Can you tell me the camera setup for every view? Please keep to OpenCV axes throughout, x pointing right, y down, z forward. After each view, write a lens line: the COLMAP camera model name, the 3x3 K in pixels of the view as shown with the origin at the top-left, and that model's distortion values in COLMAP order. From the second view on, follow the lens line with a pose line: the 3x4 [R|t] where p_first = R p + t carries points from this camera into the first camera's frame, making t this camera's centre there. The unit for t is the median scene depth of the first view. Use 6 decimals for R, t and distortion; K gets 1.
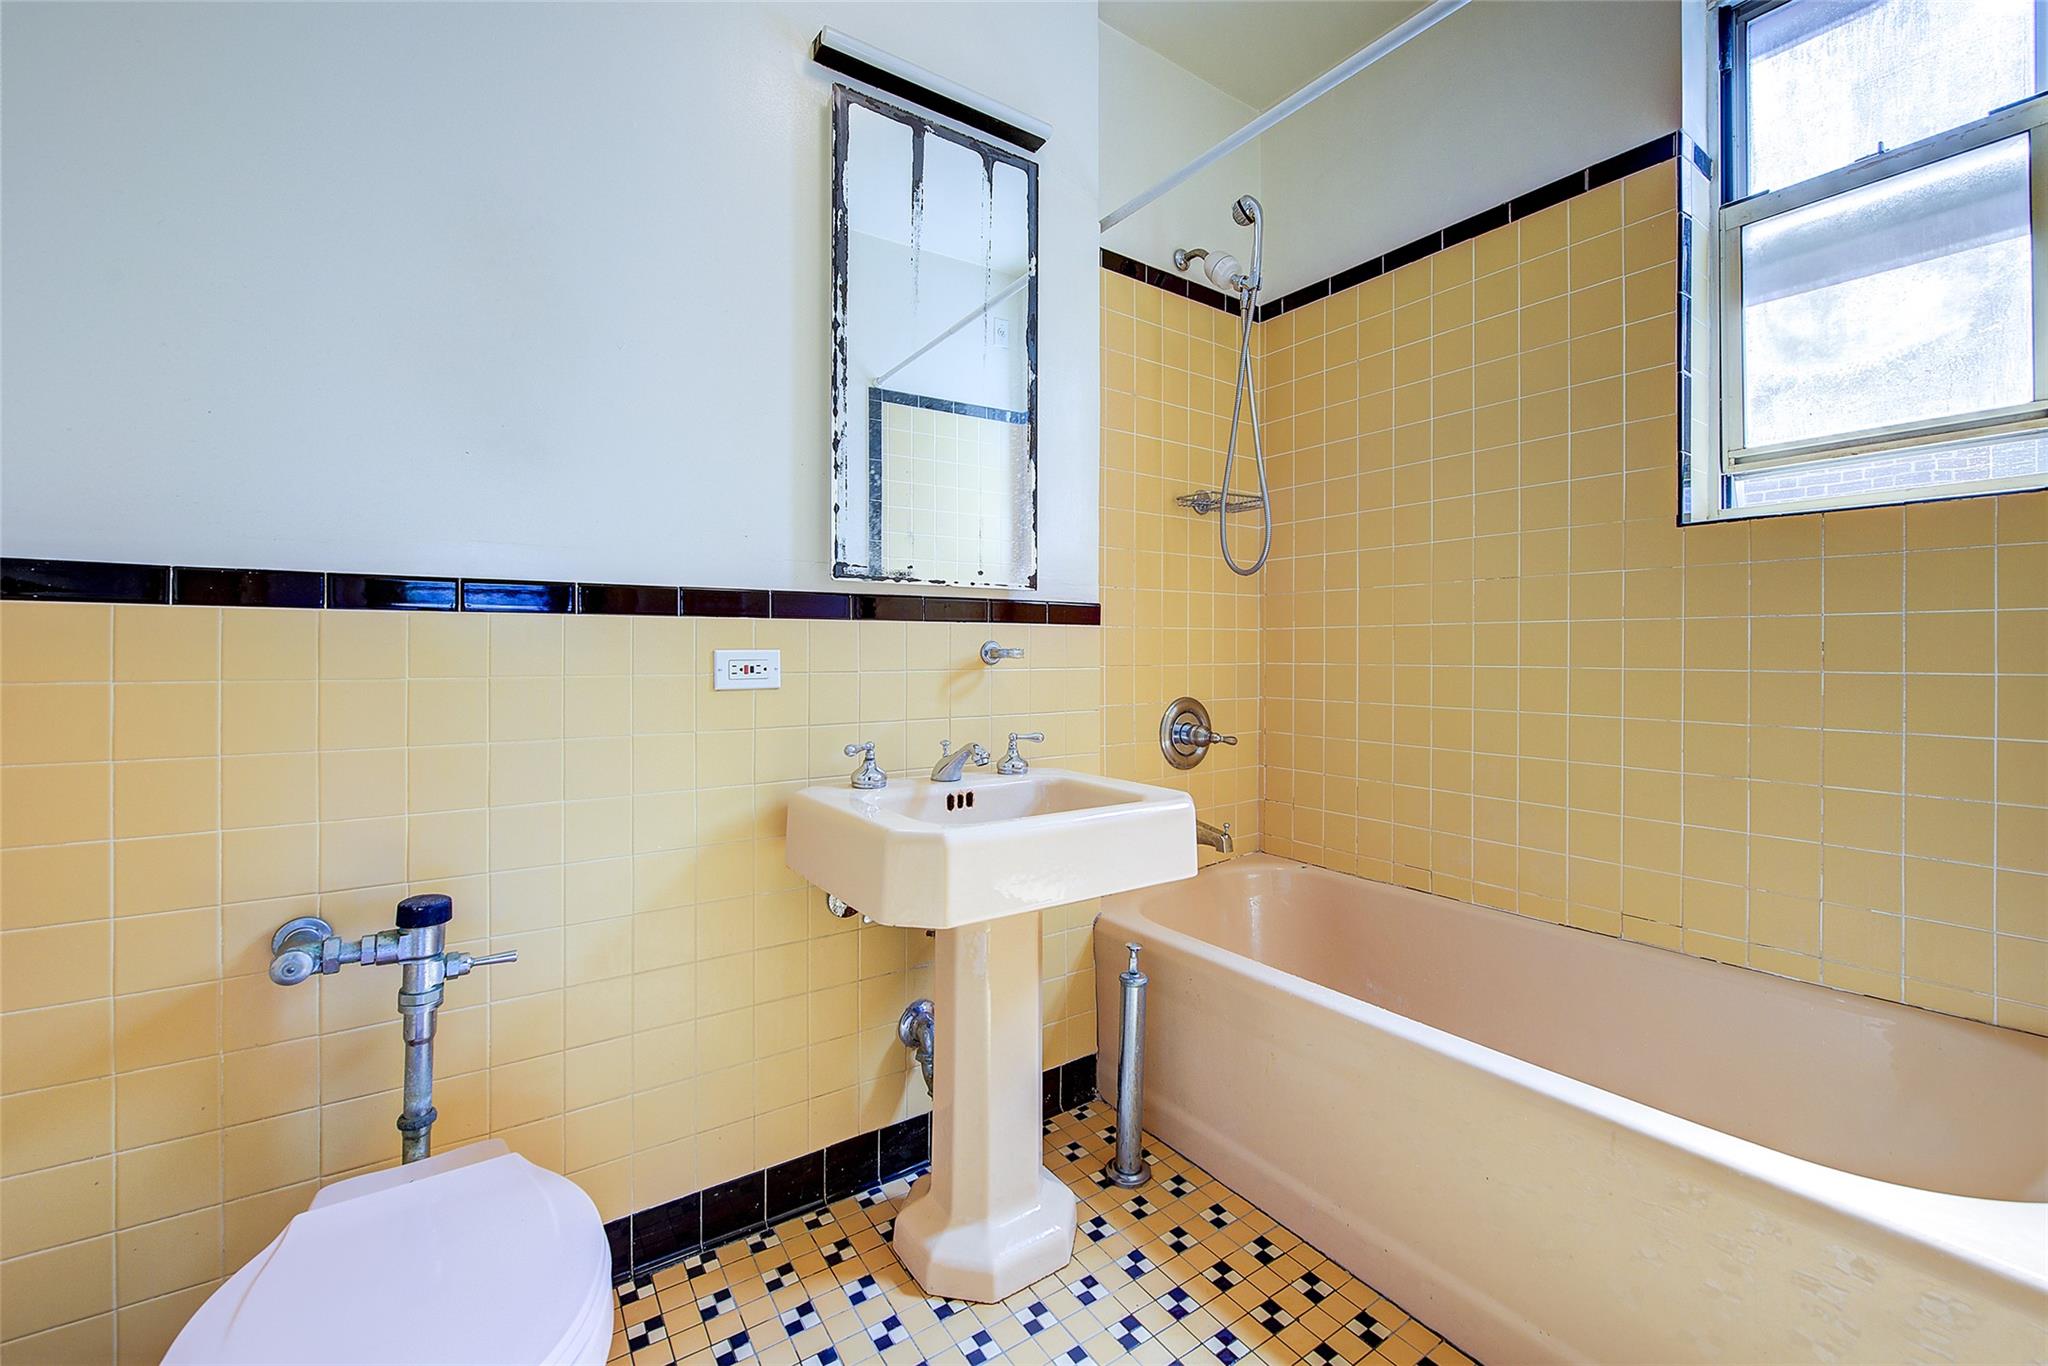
lens RADIAL K [[812.6, 0, 1027.2], [0, 812.6, 683.7], [0, 0, 1]] dist [0.004452, -0.004391]
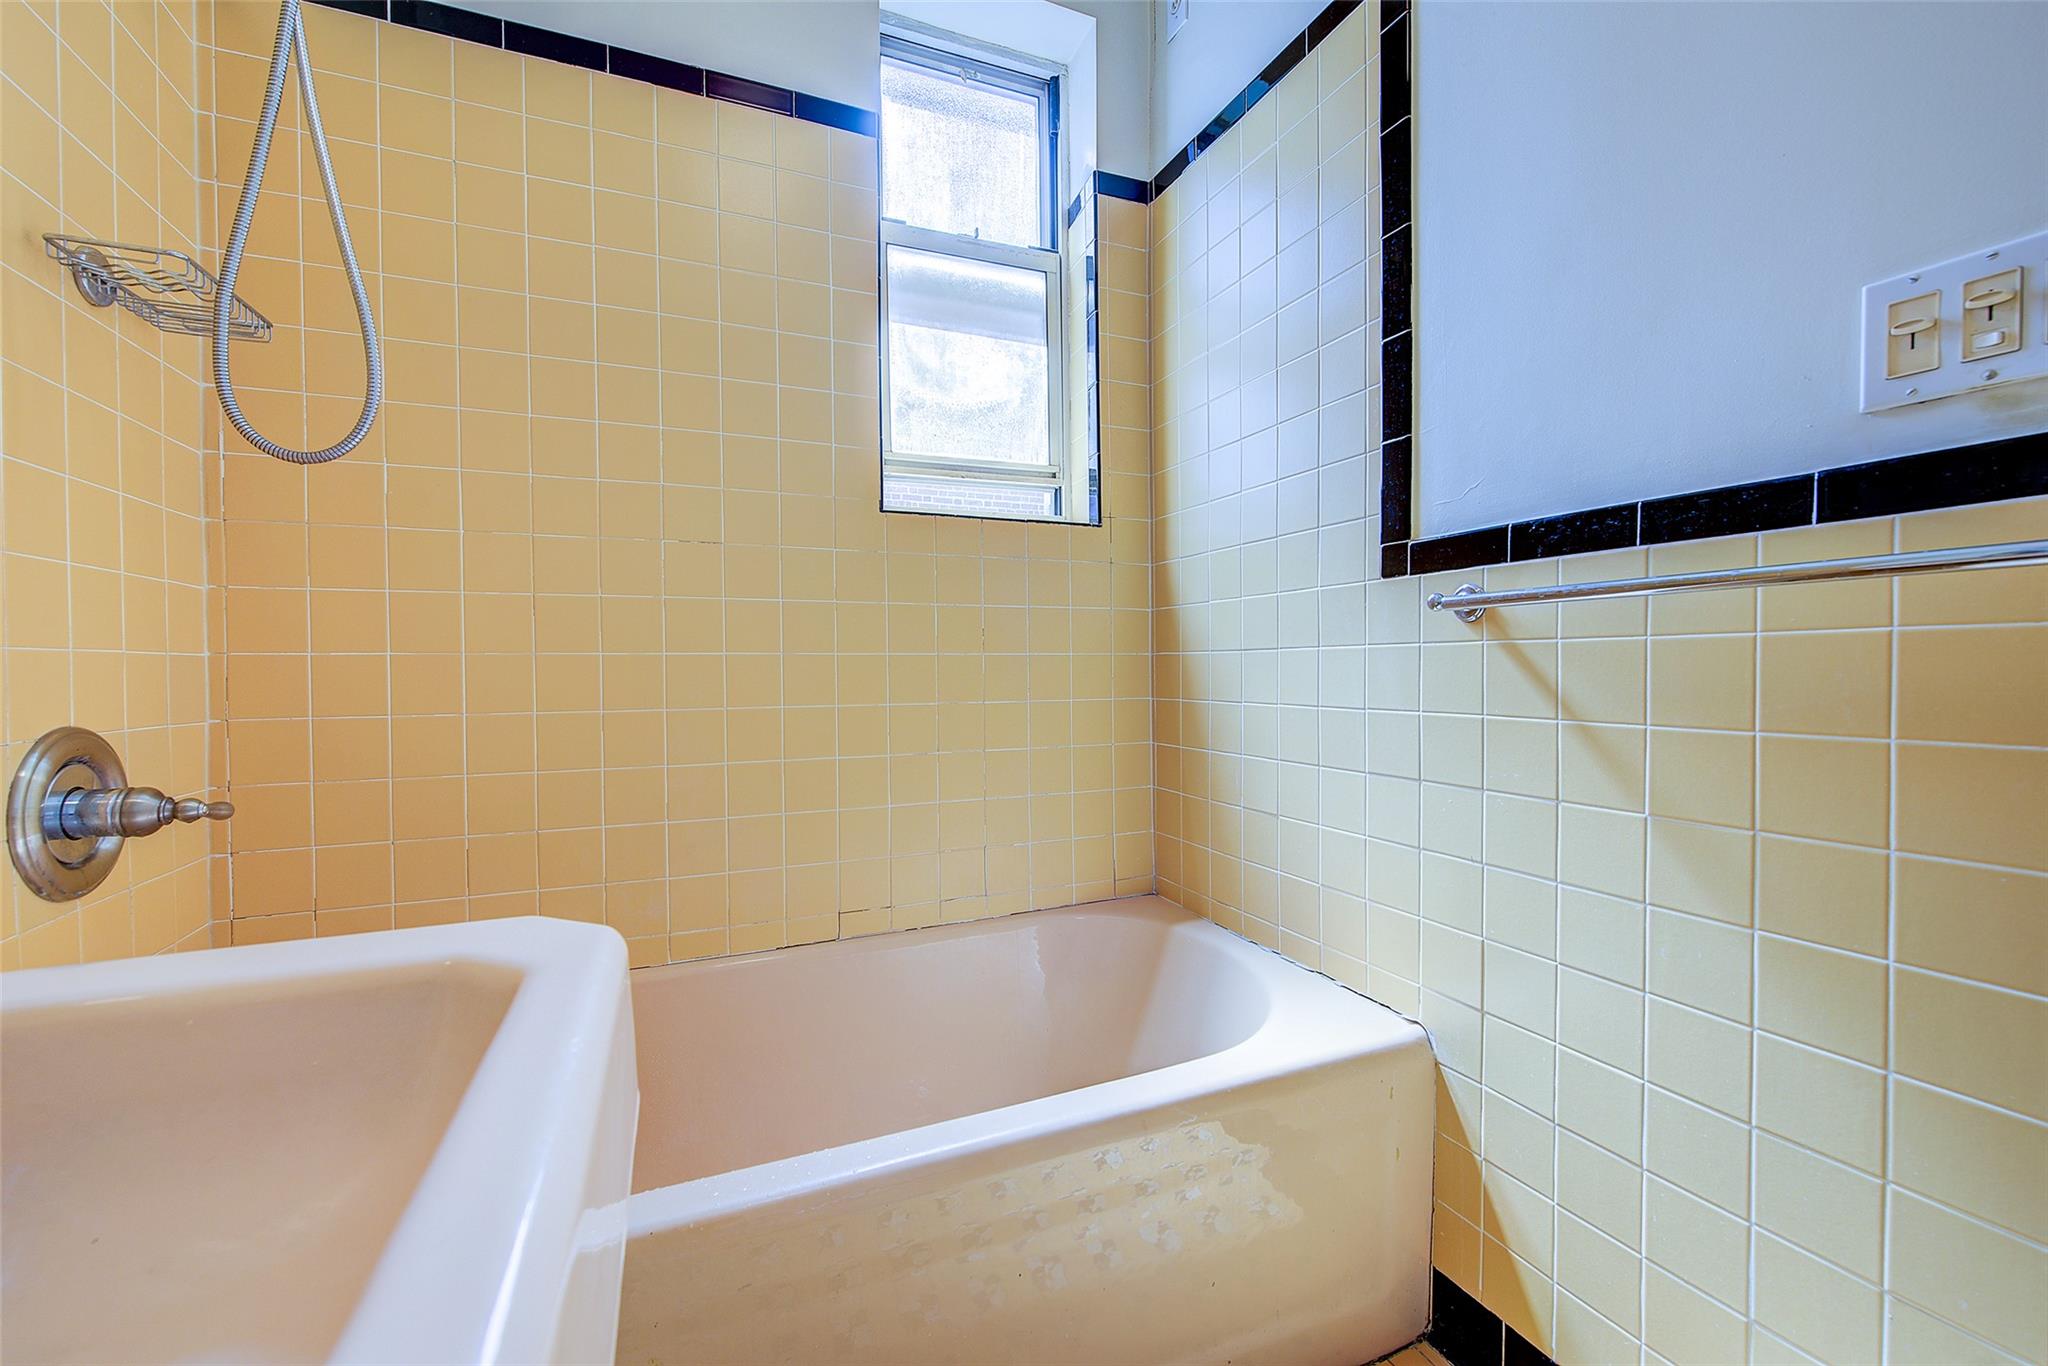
lens RADIAL K [[812.6, 0, 1027.2], [0, 812.6, 683.7], [0, 0, 1]] dist [0.004452, -0.004391]
pose [[0.227638, -0.023586, 0.973460, -0.150335], [0.042555, 0.998992, 0.014254, 0.013531], [-0.972815, 0.038181, 0.228412, 0.625991]]
